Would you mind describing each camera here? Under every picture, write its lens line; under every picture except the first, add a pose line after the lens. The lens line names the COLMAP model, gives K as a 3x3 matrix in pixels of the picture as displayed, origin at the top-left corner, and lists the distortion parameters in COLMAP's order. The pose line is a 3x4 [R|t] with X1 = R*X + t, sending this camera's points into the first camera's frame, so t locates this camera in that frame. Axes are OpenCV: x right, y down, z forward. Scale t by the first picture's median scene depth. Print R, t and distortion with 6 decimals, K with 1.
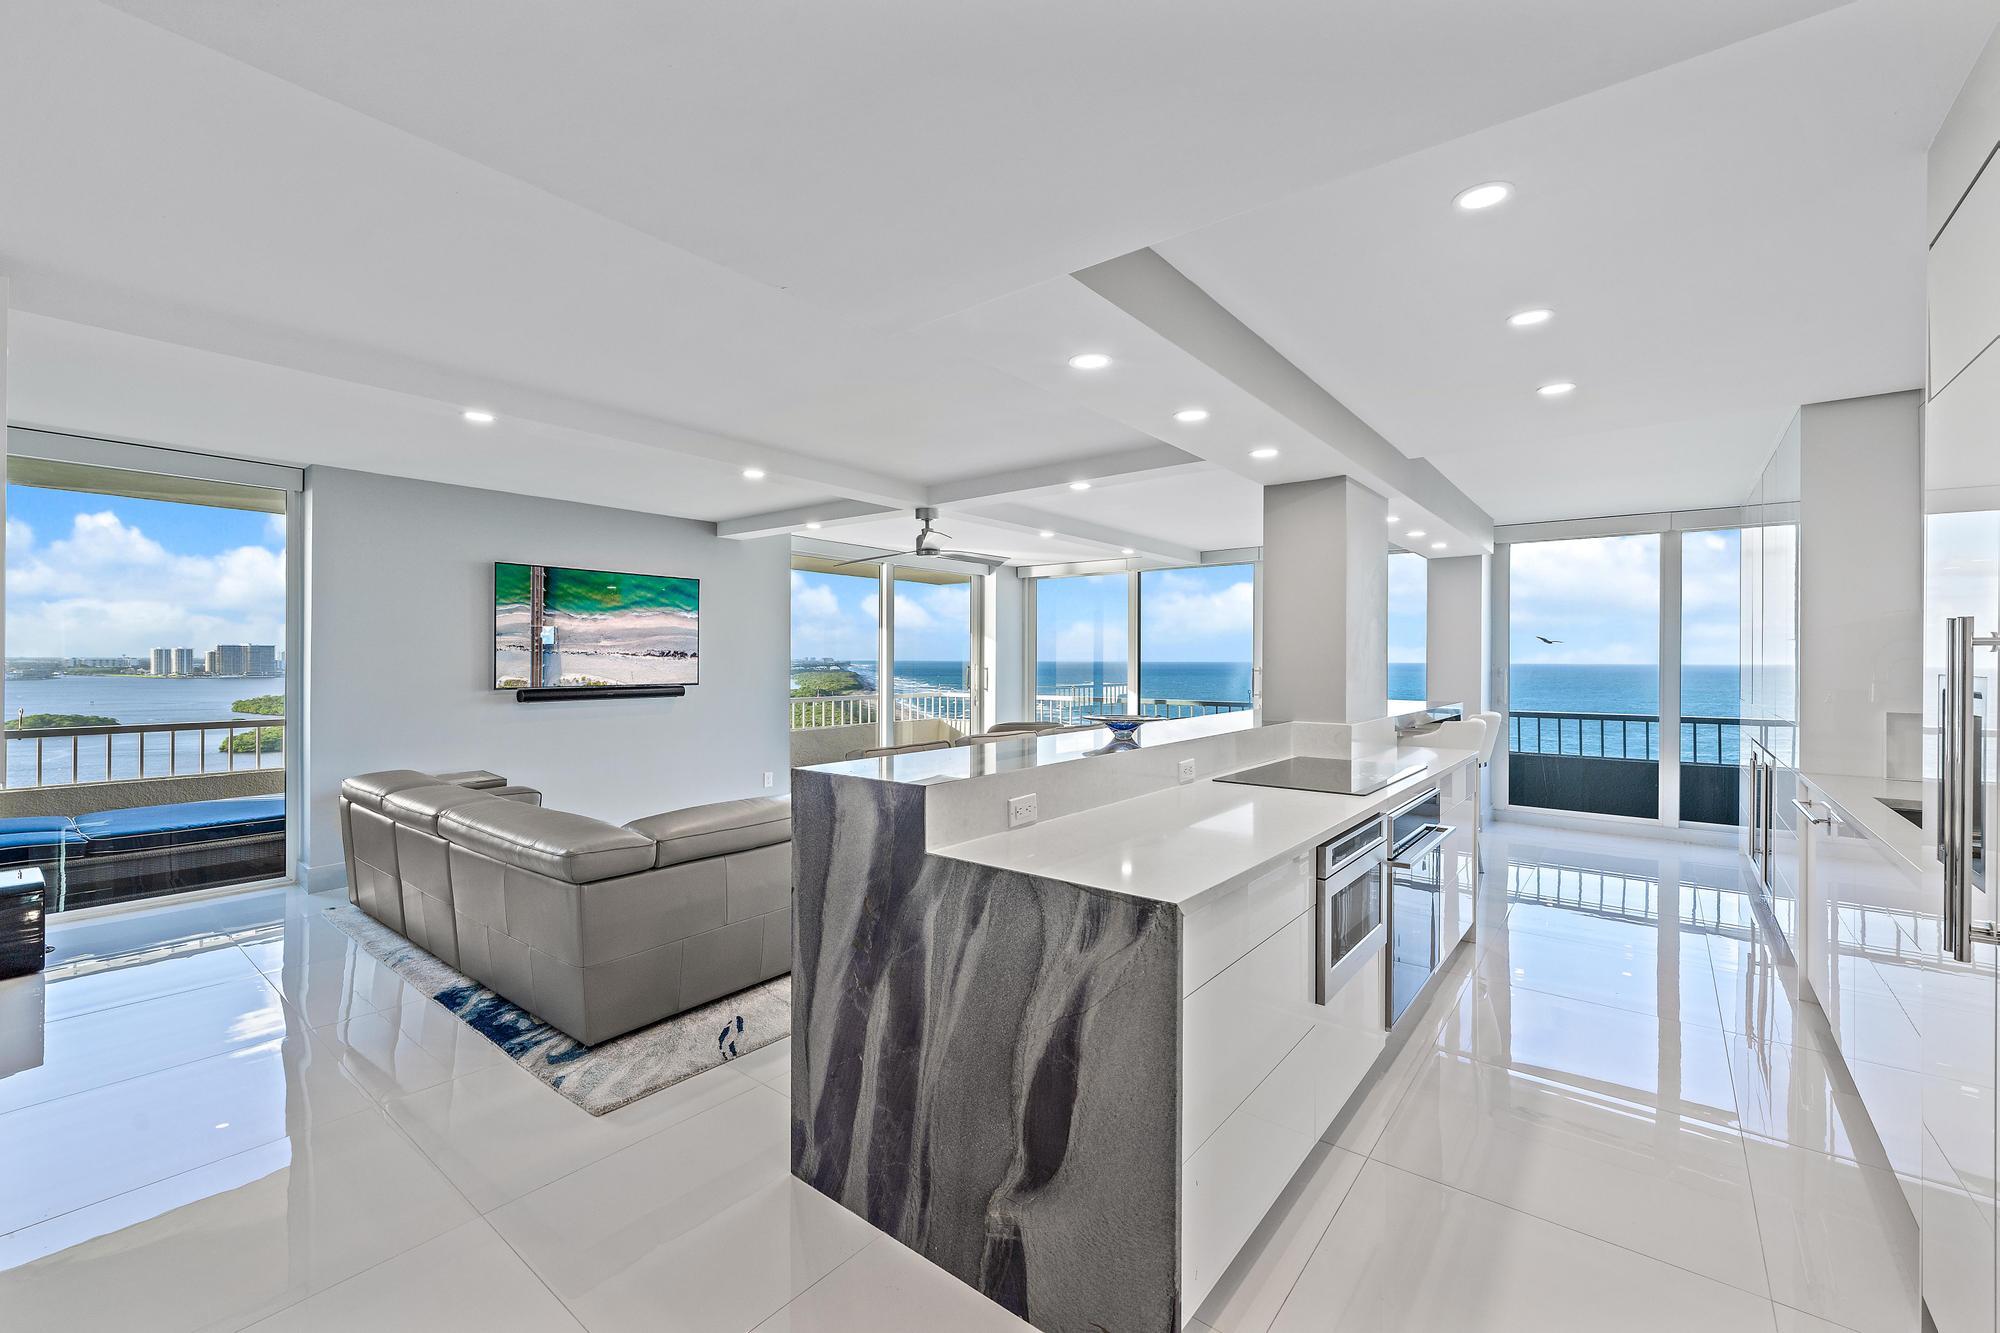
lens RADIAL K [[820.0, 0, 998.5], [0, 820.0, 658.9], [0, 0, 1]] dist [-0.000673, -0.000132]
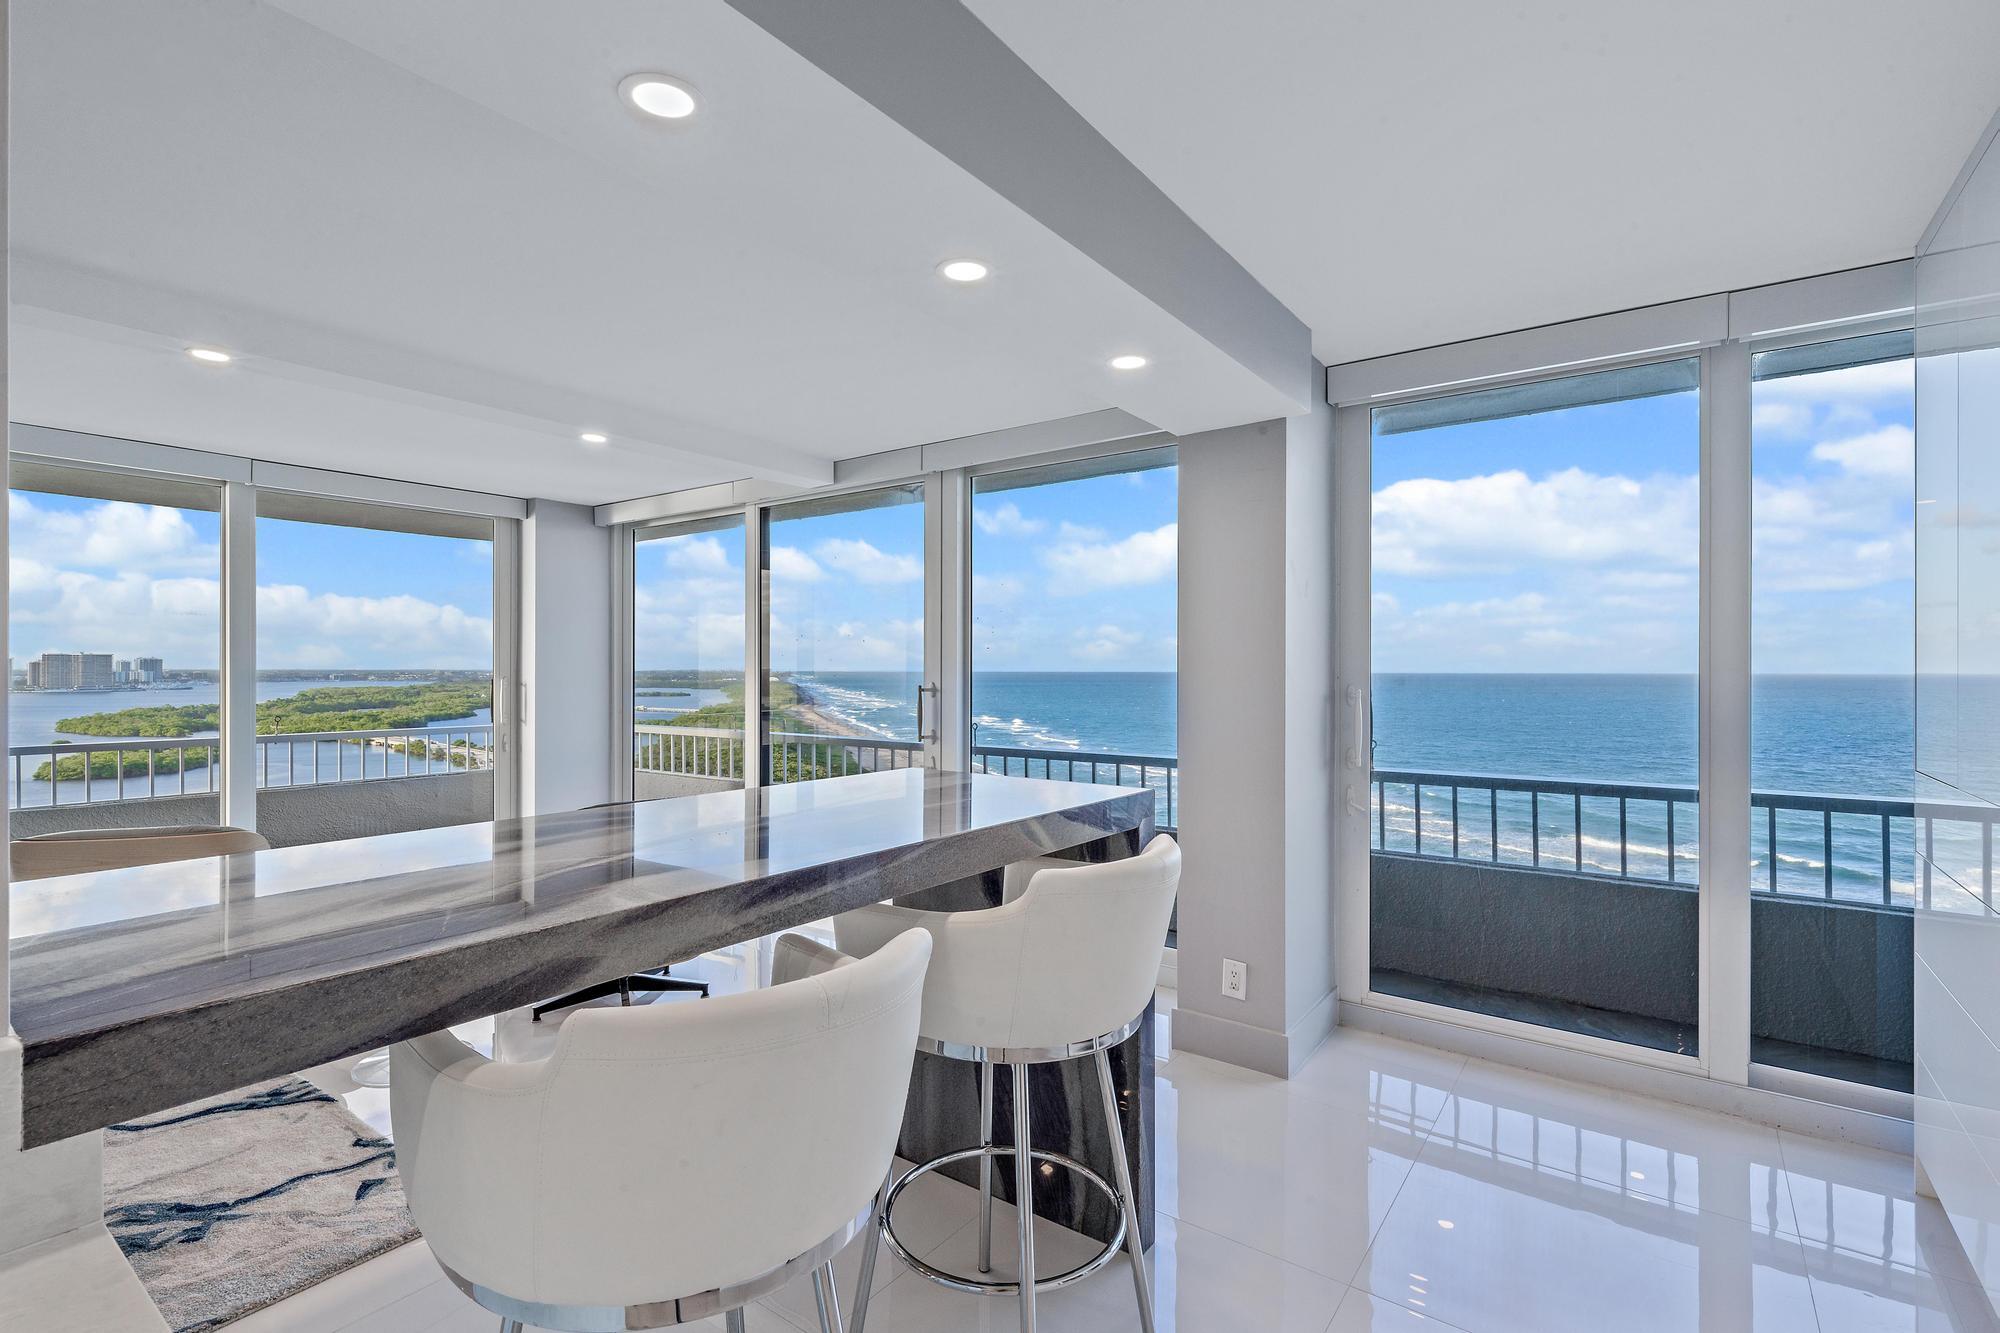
lens RADIAL K [[919.0, 0, 994.4], [0, 919.0, 669.9], [0, 0, 1]] dist [0.001034, 0.000407]
pose [[0.999263, -0.001887, 0.038335, 0.541547], [0.001835, 0.999997, 0.001393, 0.001587], [-0.038338, -0.001322, 0.999264, 0.688378]]
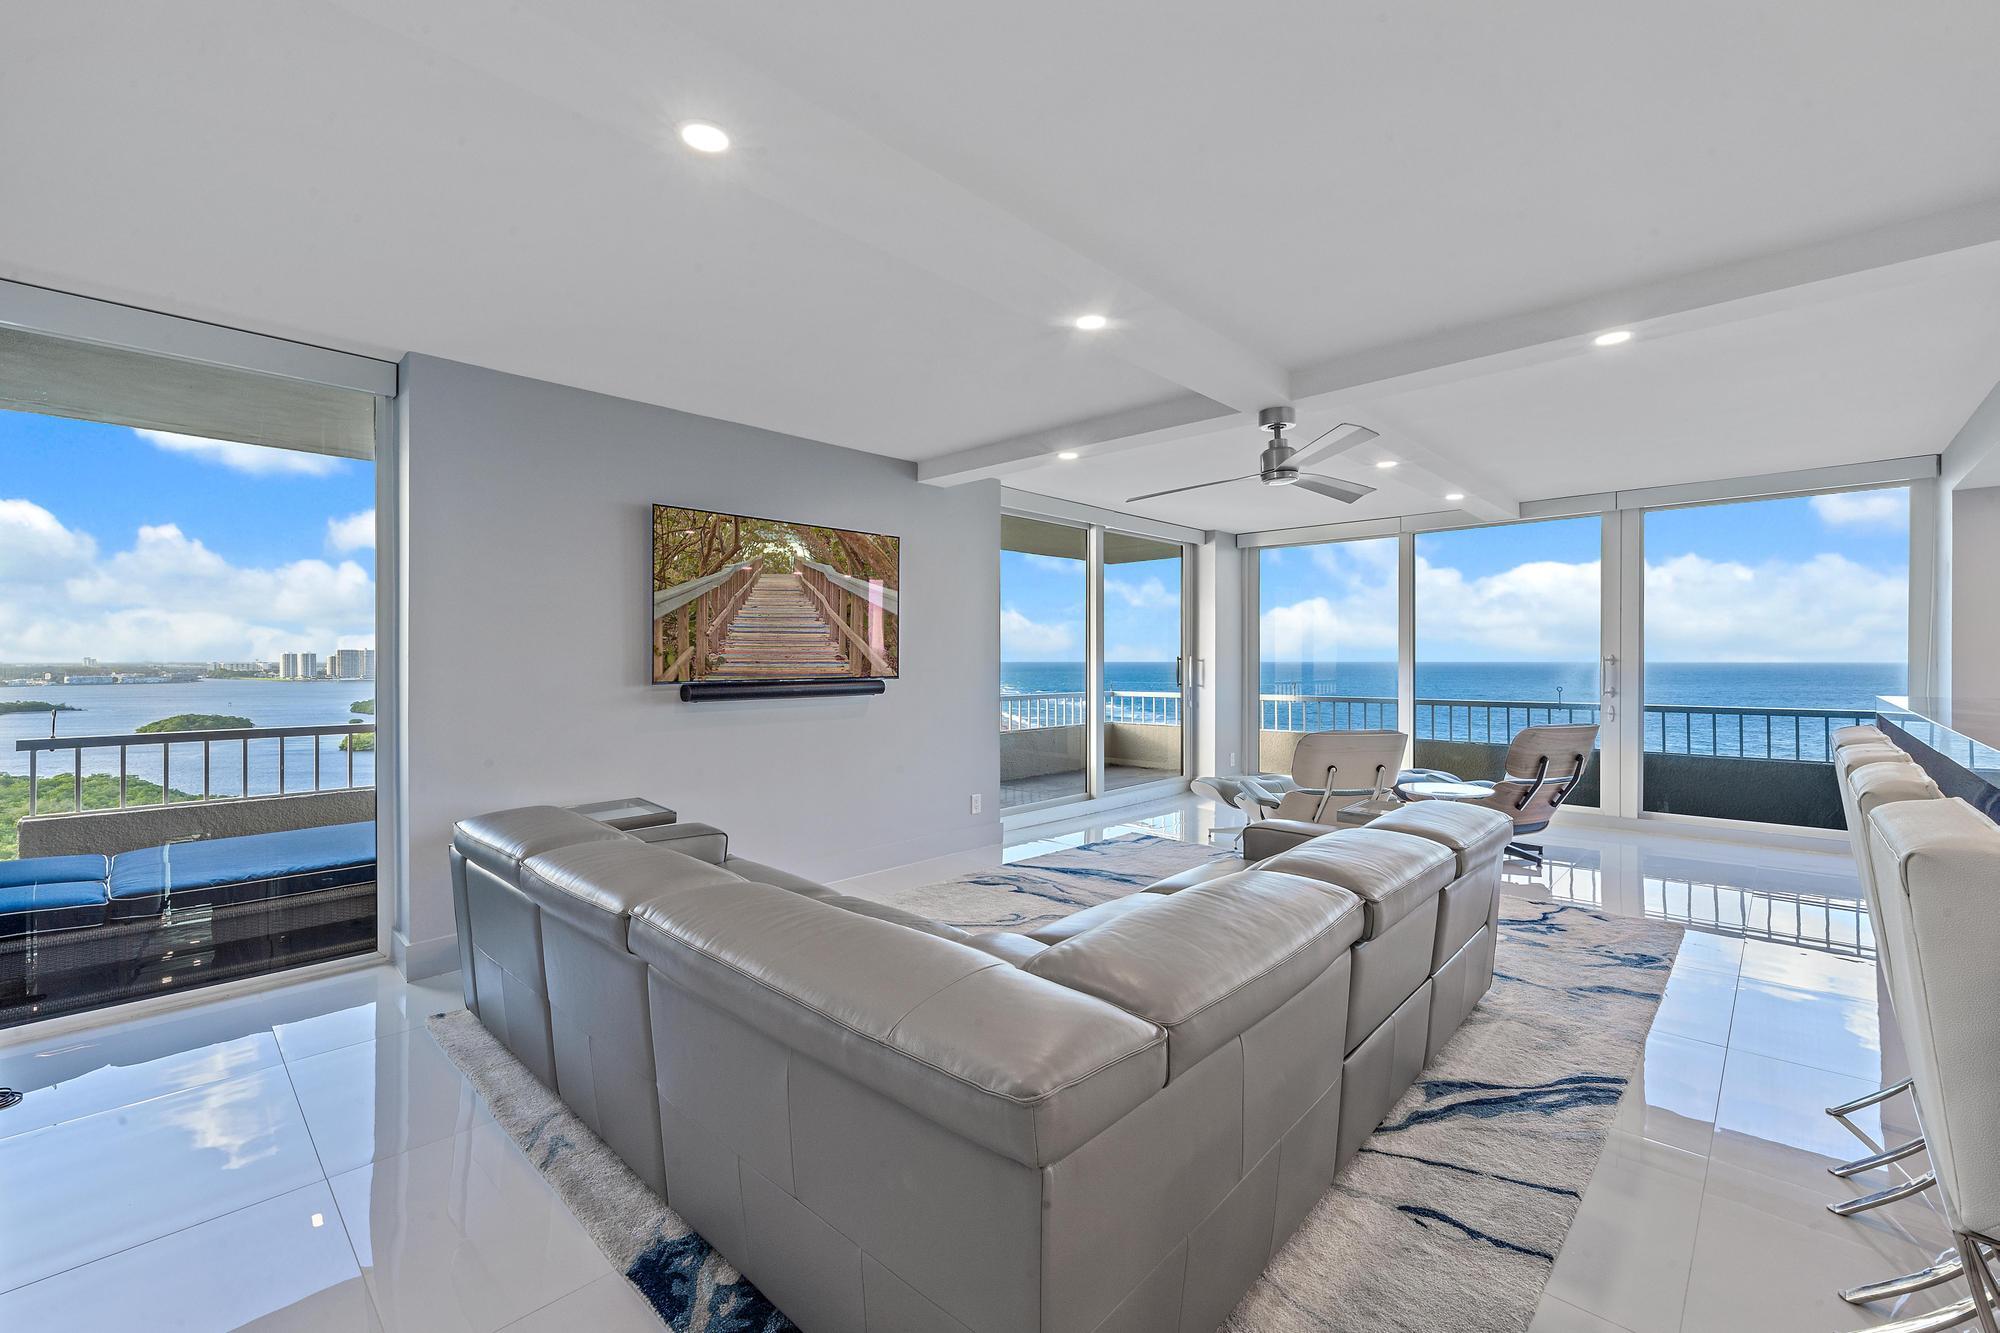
lens RADIAL K [[829.6, 0, 1000.0], [0, 829.6, 666.5], [0, 0, 1]] dist [0.001325, -0.000120]
pose [[0.996123, -0.003288, -0.087912, -0.268991], [0.003952, 0.999965, 0.007389, 0.019703], [0.087885, -0.007708, 0.996101, 0.332036]]
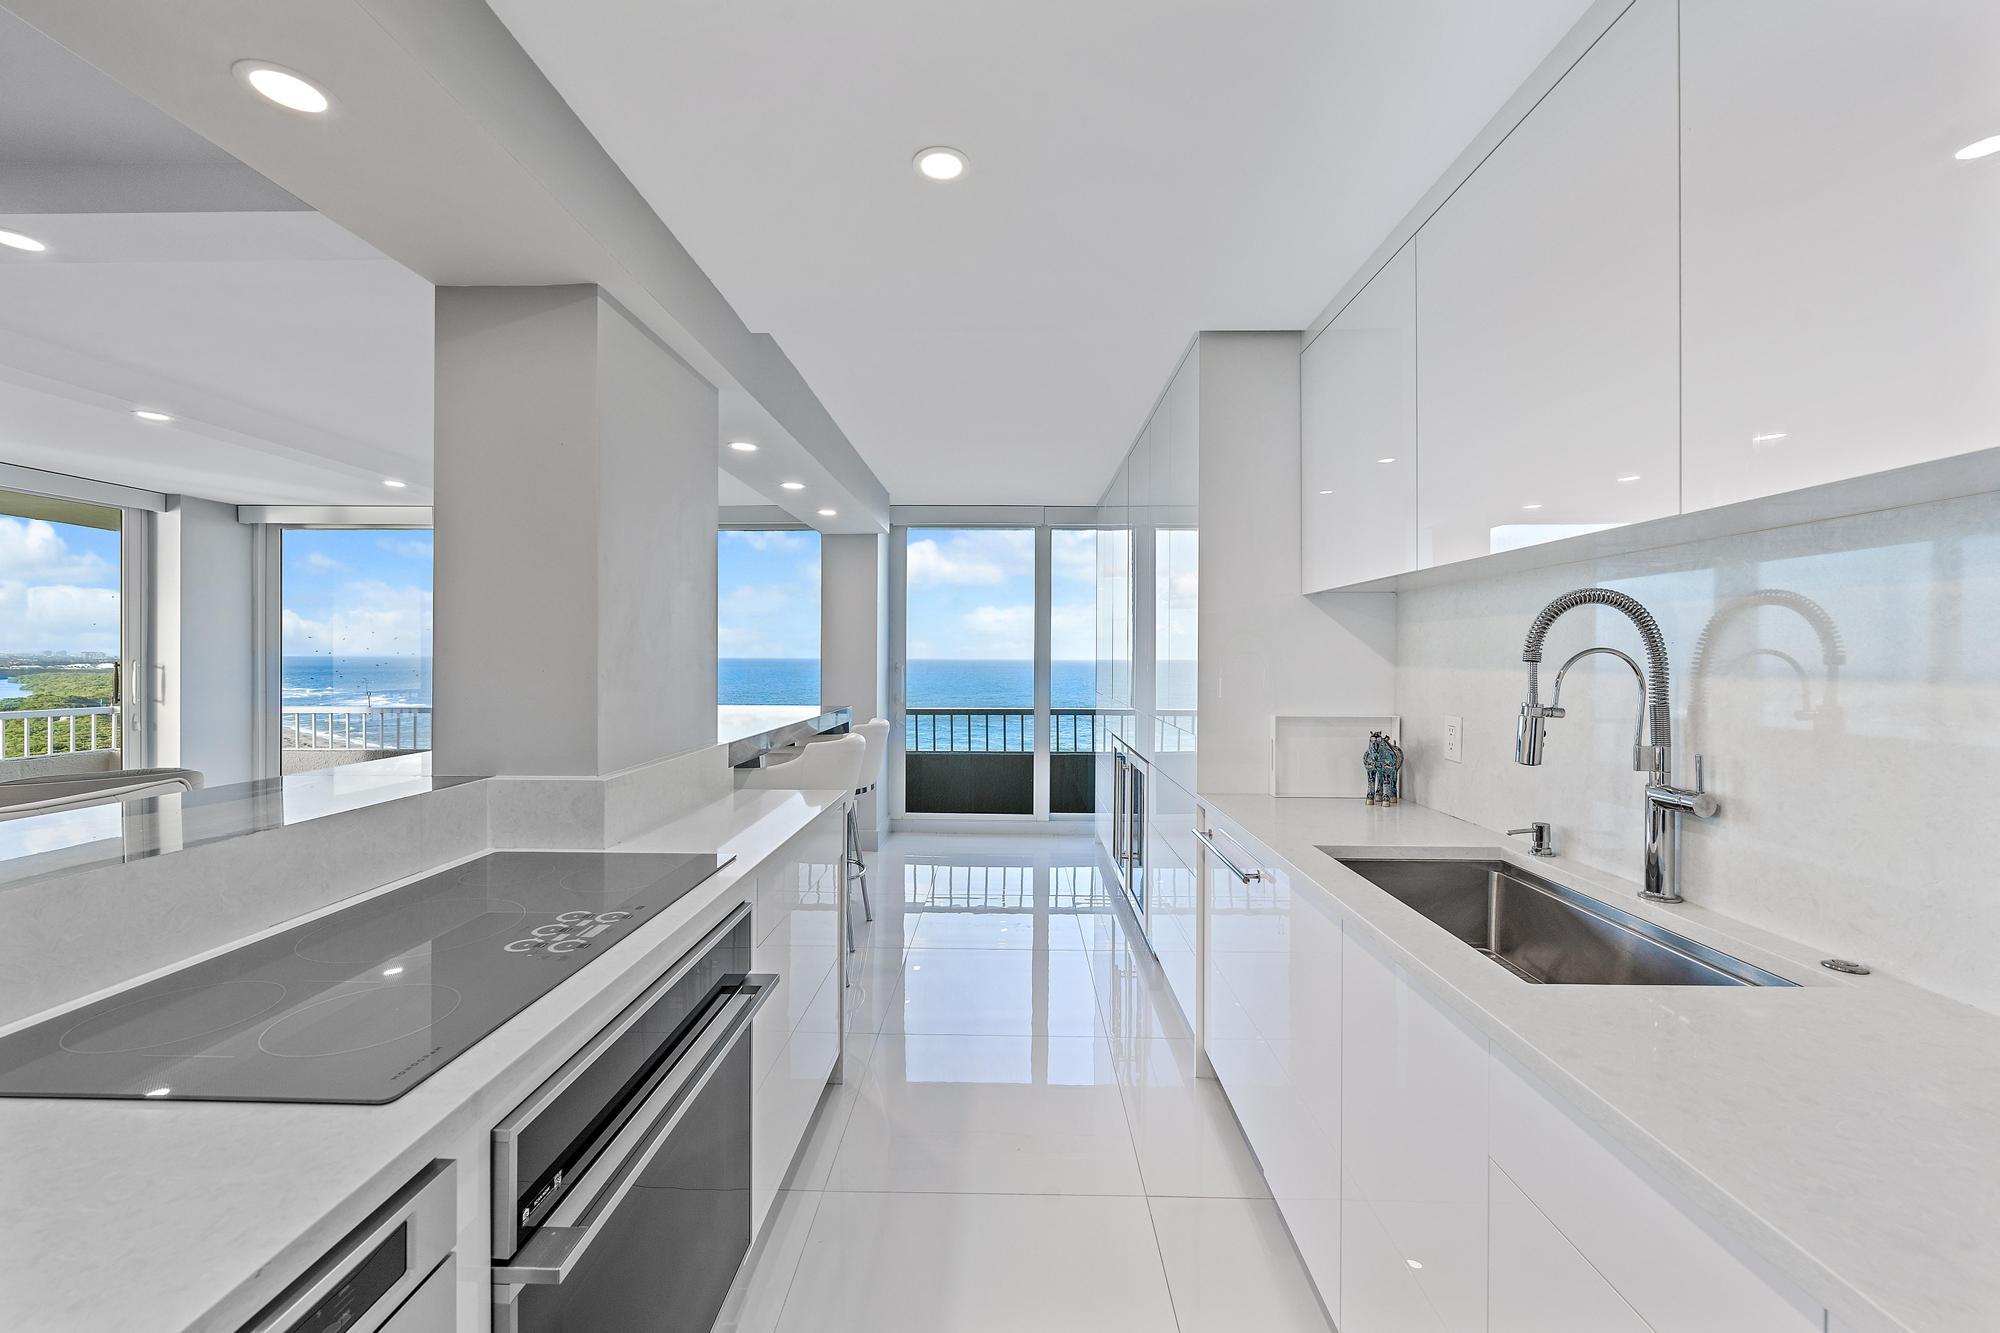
lens RADIAL K [[785.1, 0, 993.2], [0, 785.1, 658.6], [0, 0, 1]] dist [0.000546, 0.000162]
pose [[0.795483, -0.001297, 0.605975, 0.231882], [-0.001759, 0.999989, 0.004451, 0.002830], [-0.605973, -0.004607, 0.795472, 0.334952]]
